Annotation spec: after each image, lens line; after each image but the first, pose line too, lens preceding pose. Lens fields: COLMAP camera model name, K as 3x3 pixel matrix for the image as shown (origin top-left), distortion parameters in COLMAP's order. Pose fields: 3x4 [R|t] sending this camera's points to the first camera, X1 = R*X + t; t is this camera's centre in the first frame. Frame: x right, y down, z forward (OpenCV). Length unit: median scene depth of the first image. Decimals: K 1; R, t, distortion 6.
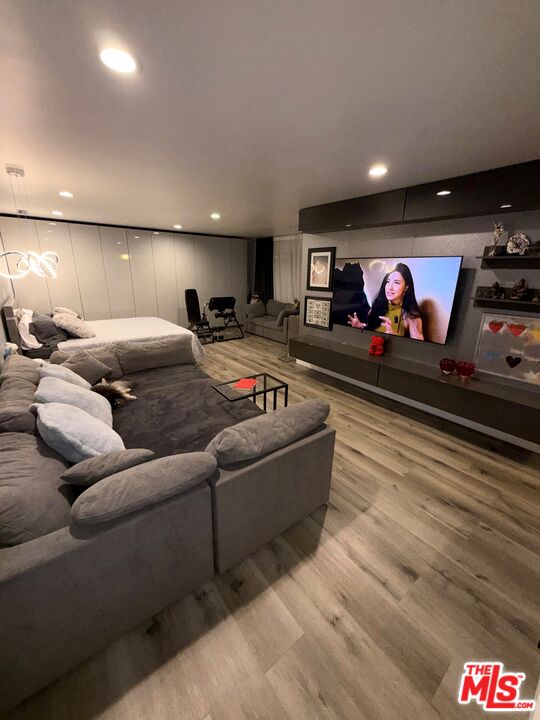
lens RADIAL K [[290.9, 0, 270.4], [0, 290.9, 357.9], [0, 0, 1]] dist [-0.001206, 0.000912]
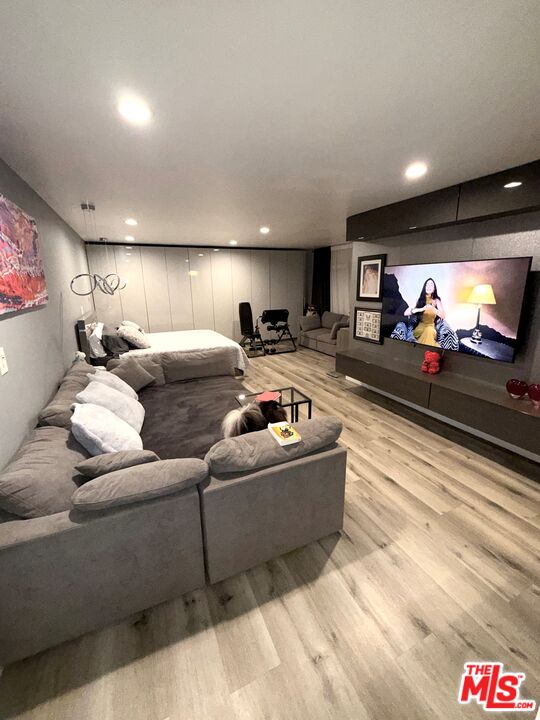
lens RADIAL K [[305.5, 0, 270.6], [0, 305.5, 358.3], [0, 0, 1]] dist [0.003512, -0.000948]
pose [[0.972624, 0.021893, -0.231350, 0.174590], [-0.032862, 0.998505, -0.043668, 0.004131], [0.230049, 0.050075, 0.971890, -0.010813]]
